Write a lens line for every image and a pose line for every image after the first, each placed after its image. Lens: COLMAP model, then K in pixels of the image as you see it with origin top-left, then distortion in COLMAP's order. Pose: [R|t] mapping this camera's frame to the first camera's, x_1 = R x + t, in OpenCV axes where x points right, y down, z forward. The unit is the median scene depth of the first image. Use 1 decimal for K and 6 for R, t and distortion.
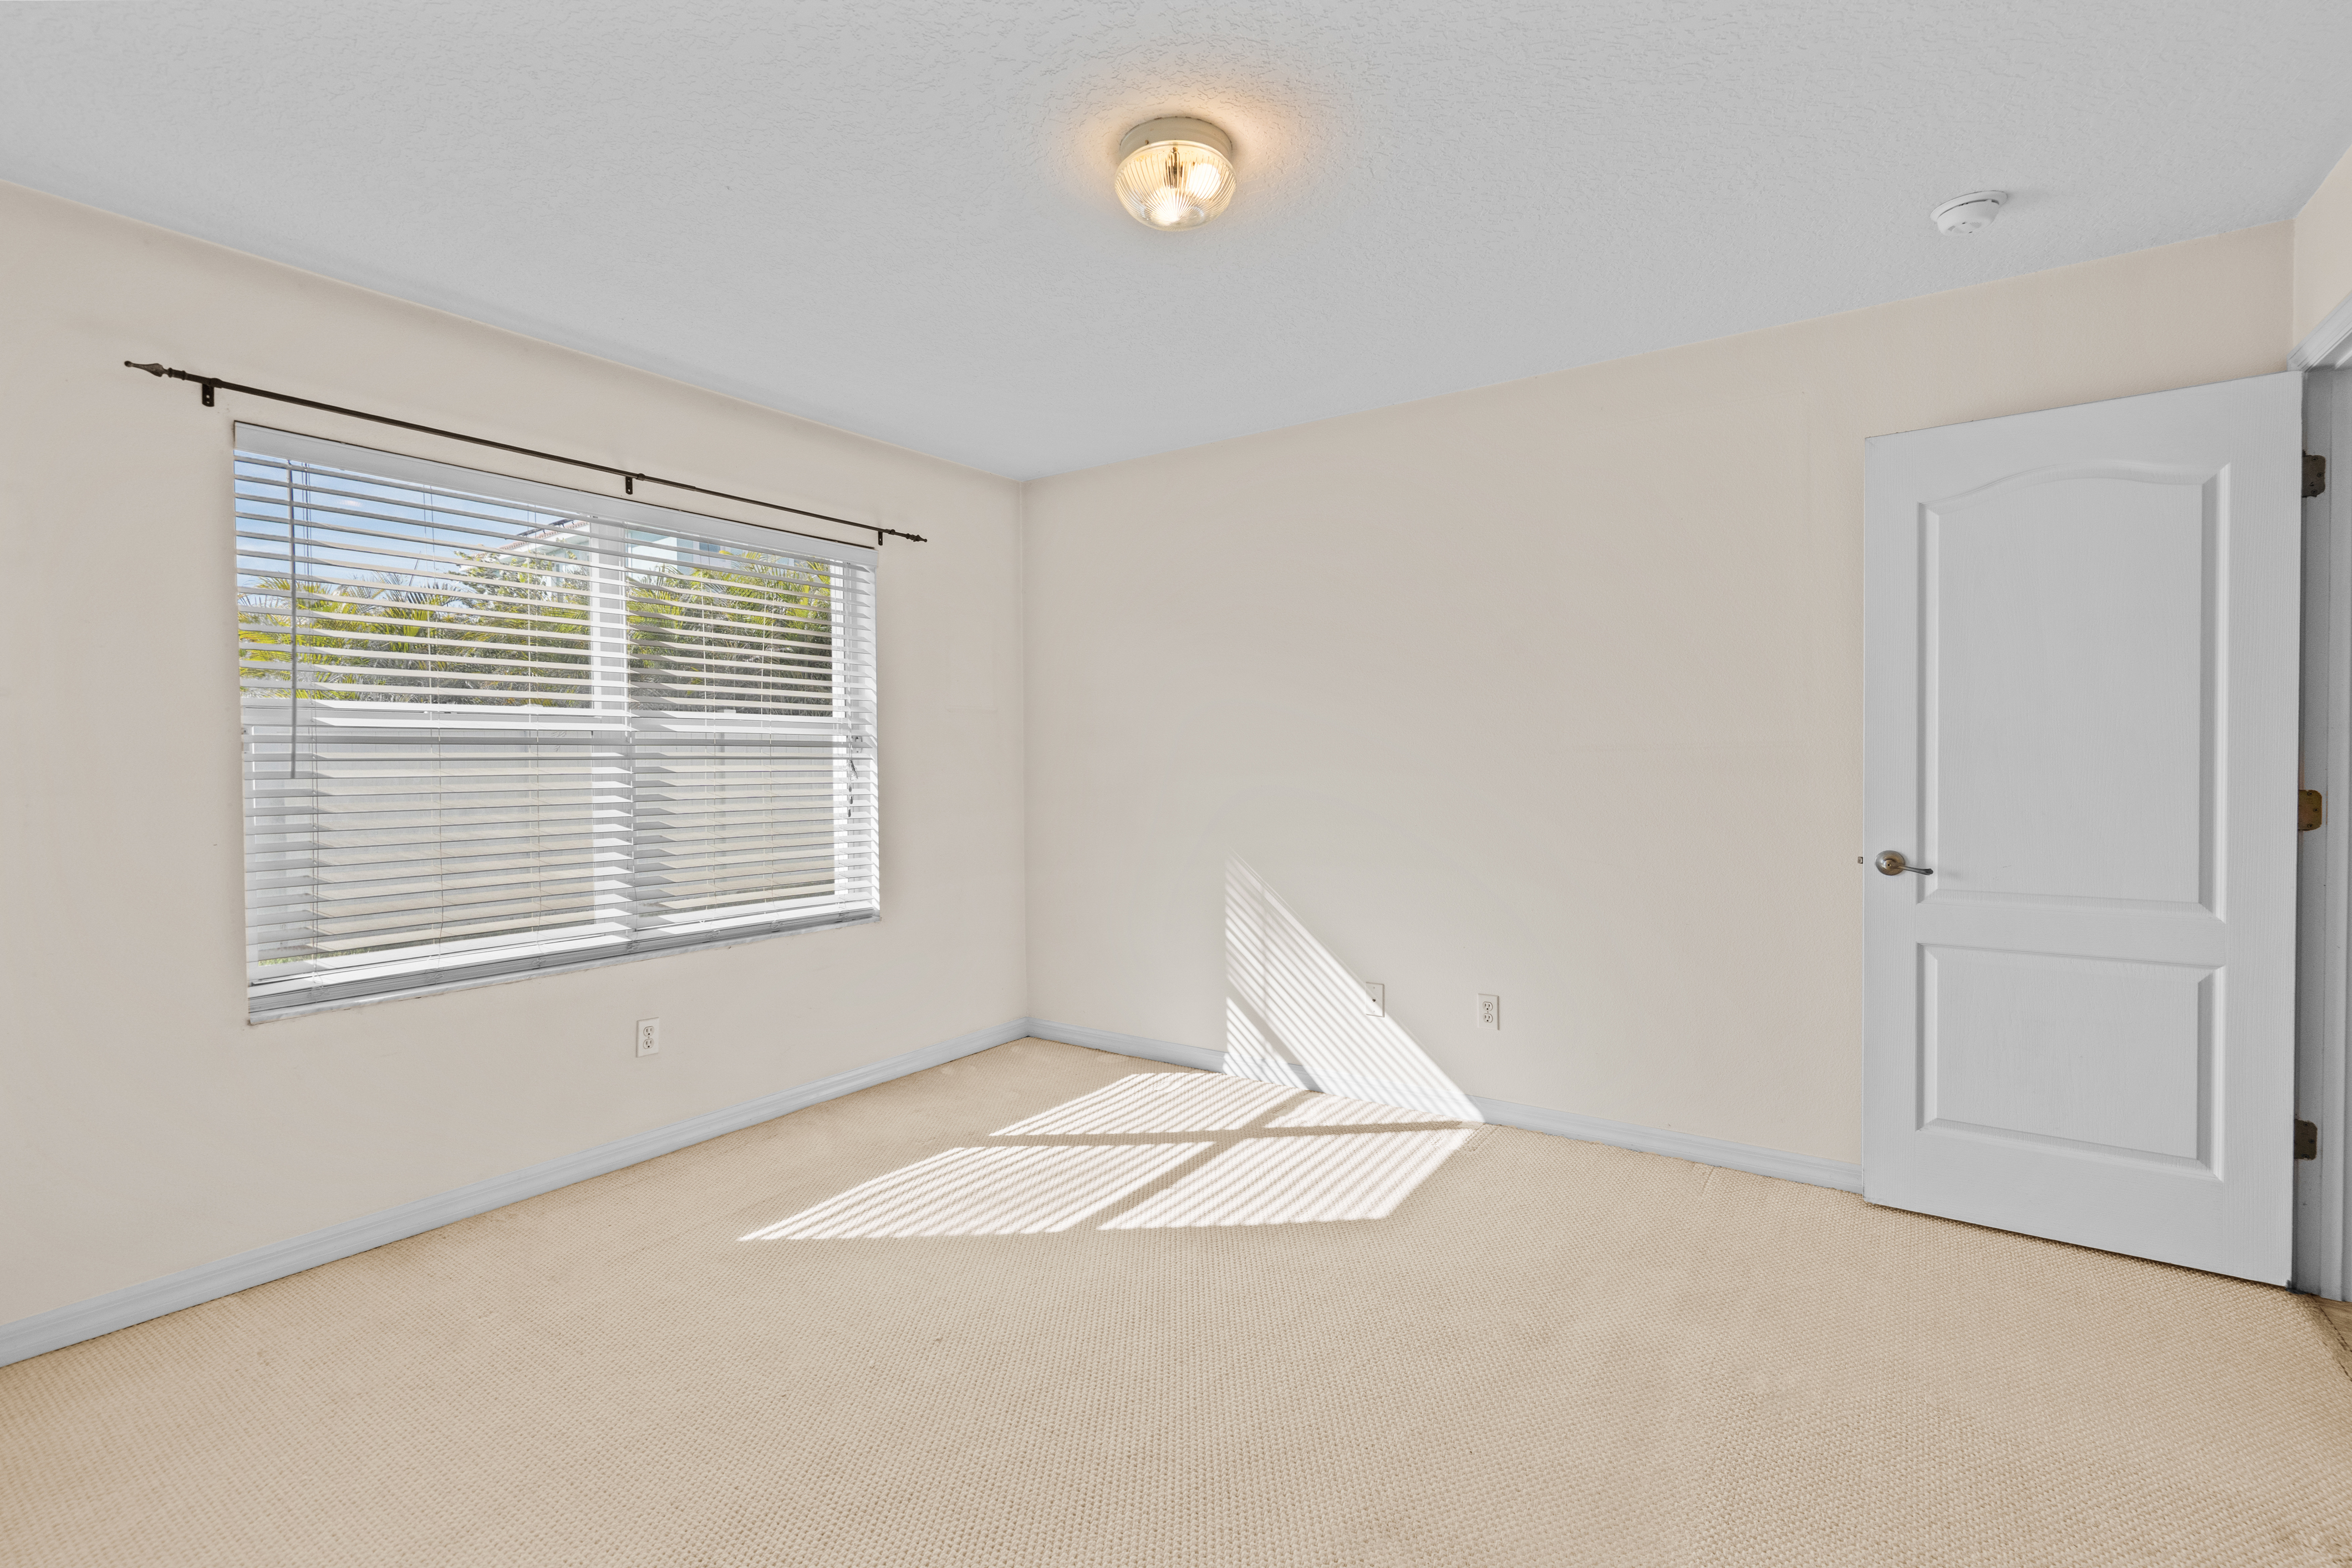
lens RADIAL K [[1061.1, 0, 1175.2], [0, 1061.1, 781.9], [0, 0, 1]] dist [-0.001099, 0.000022]
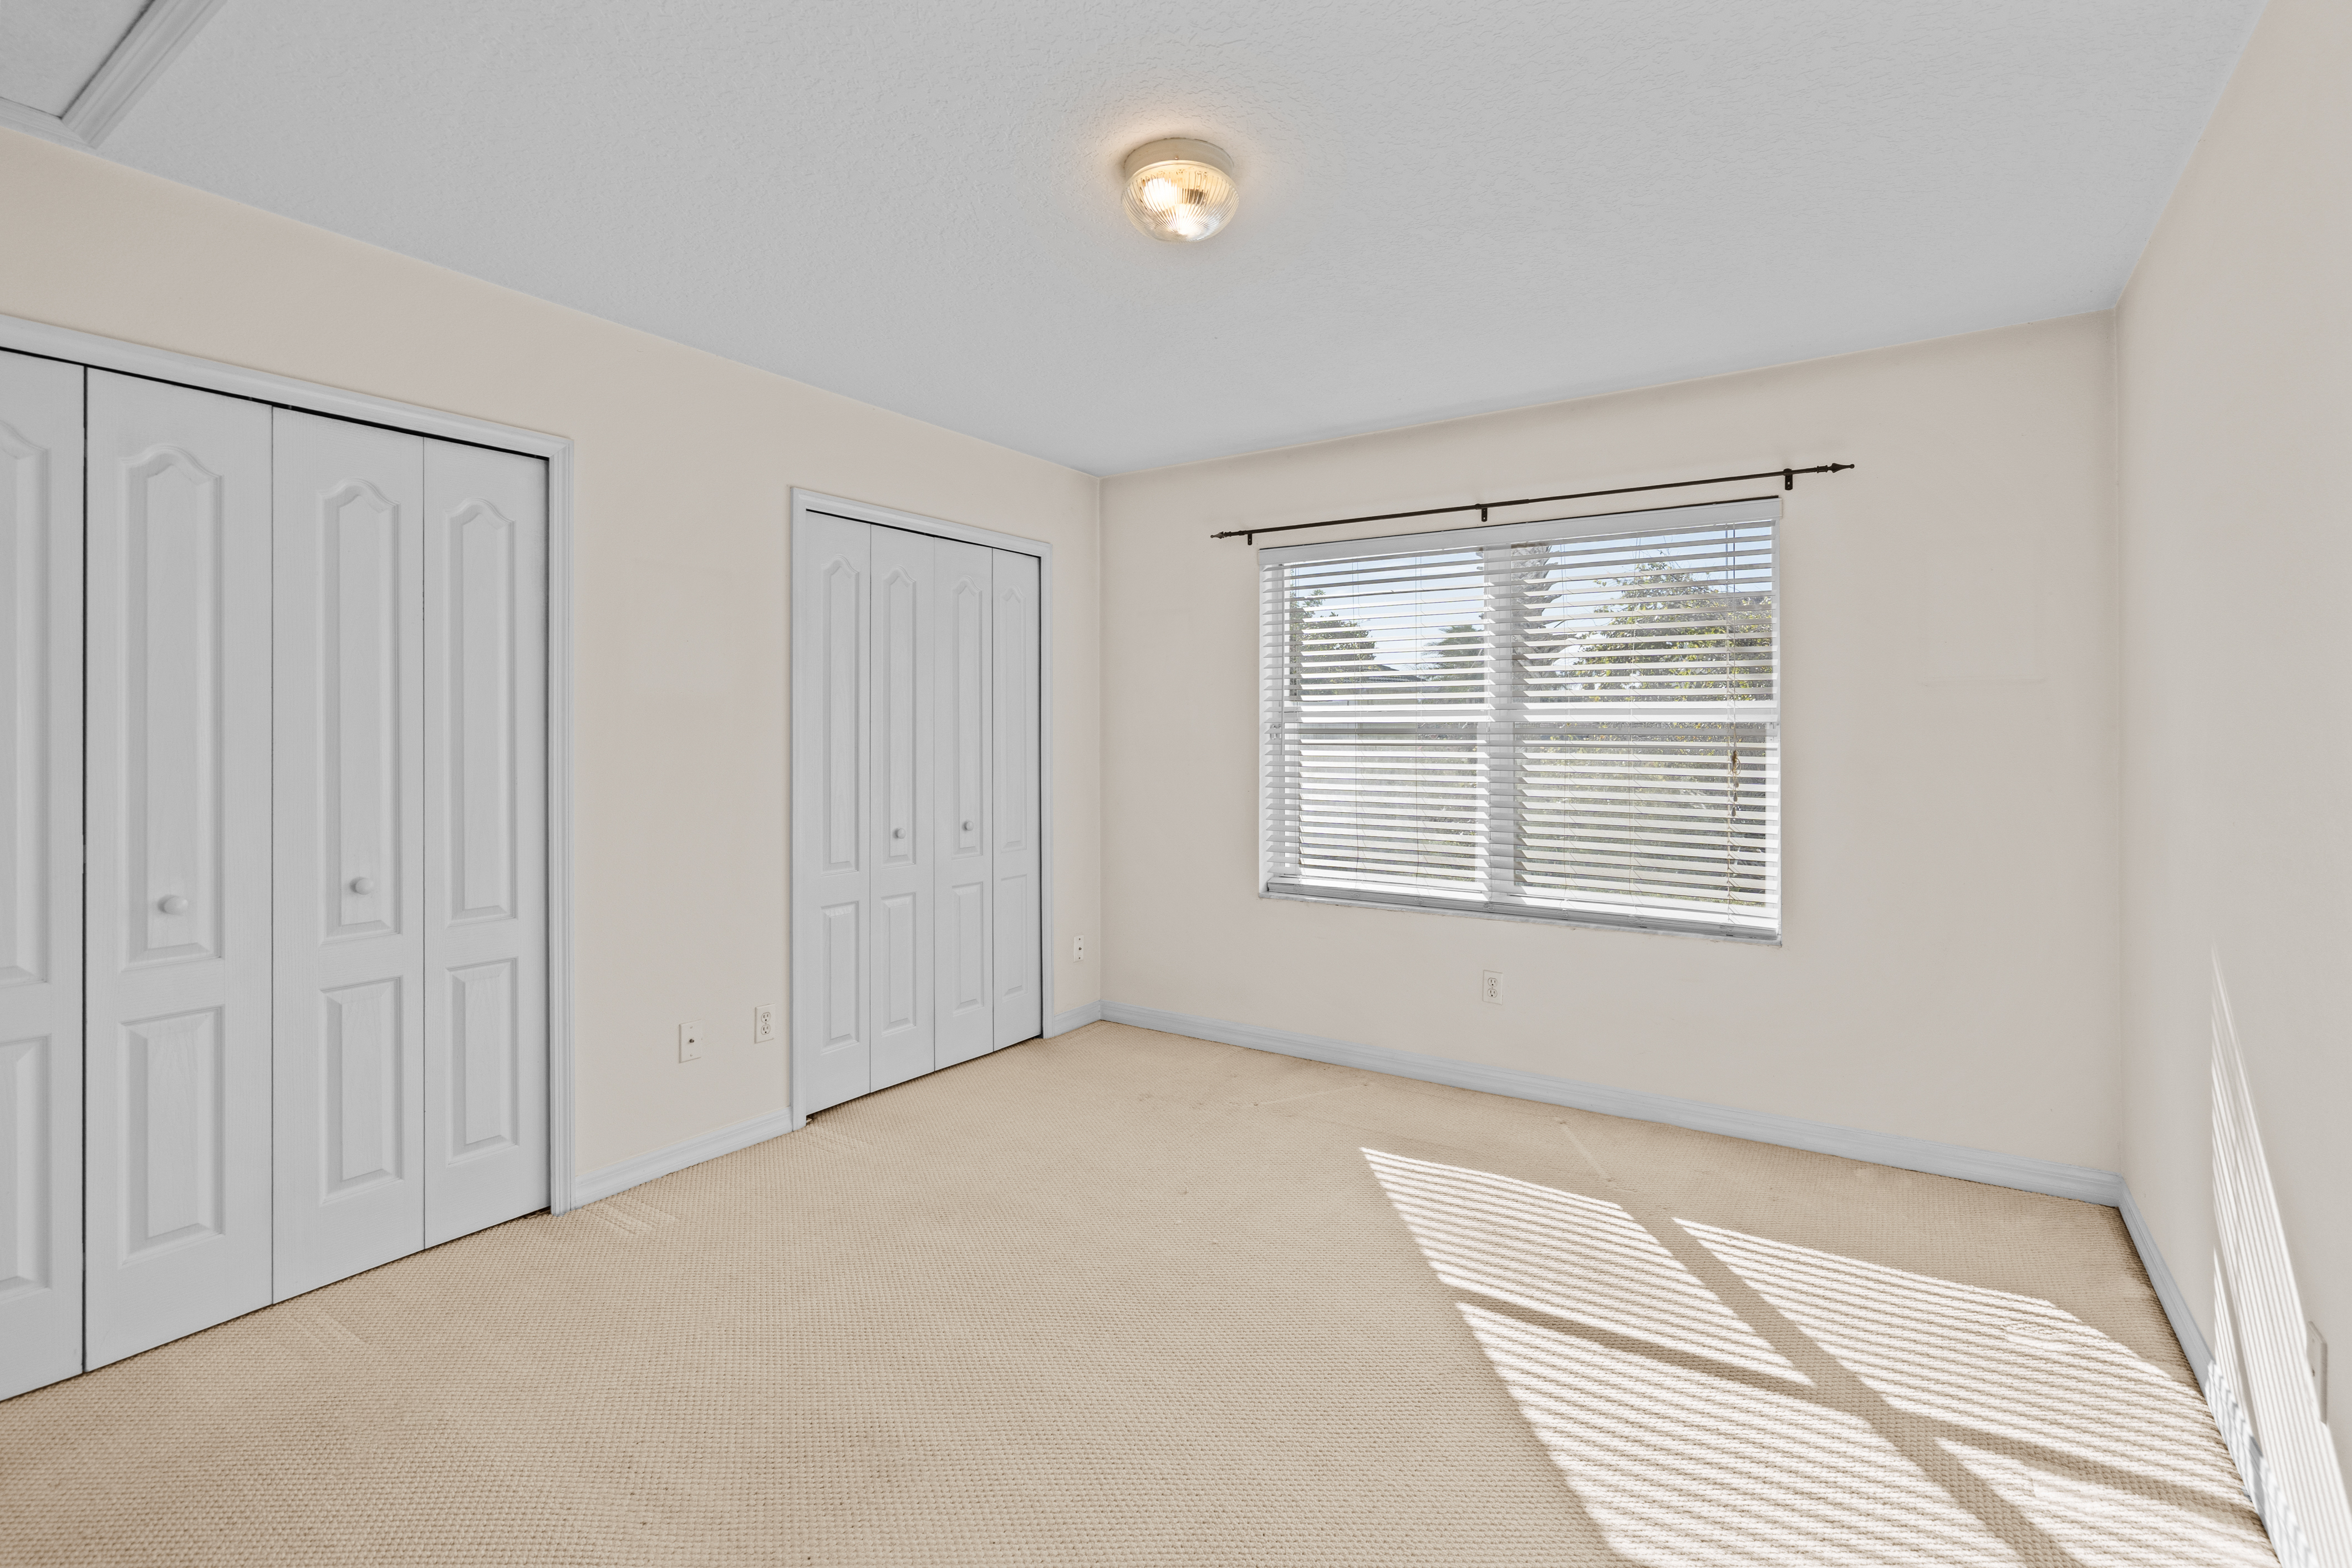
lens RADIAL K [[1076.4, 0, 1178.0], [0, 1076.4, 743.4], [0, 0, 1]] dist [-0.001664, 0.000424]
pose [[0.024238, 0.014338, -0.999603, 0.691041], [-0.025625, 0.999578, 0.013717, -0.033567], [0.999378, 0.025283, 0.024595, 0.649644]]
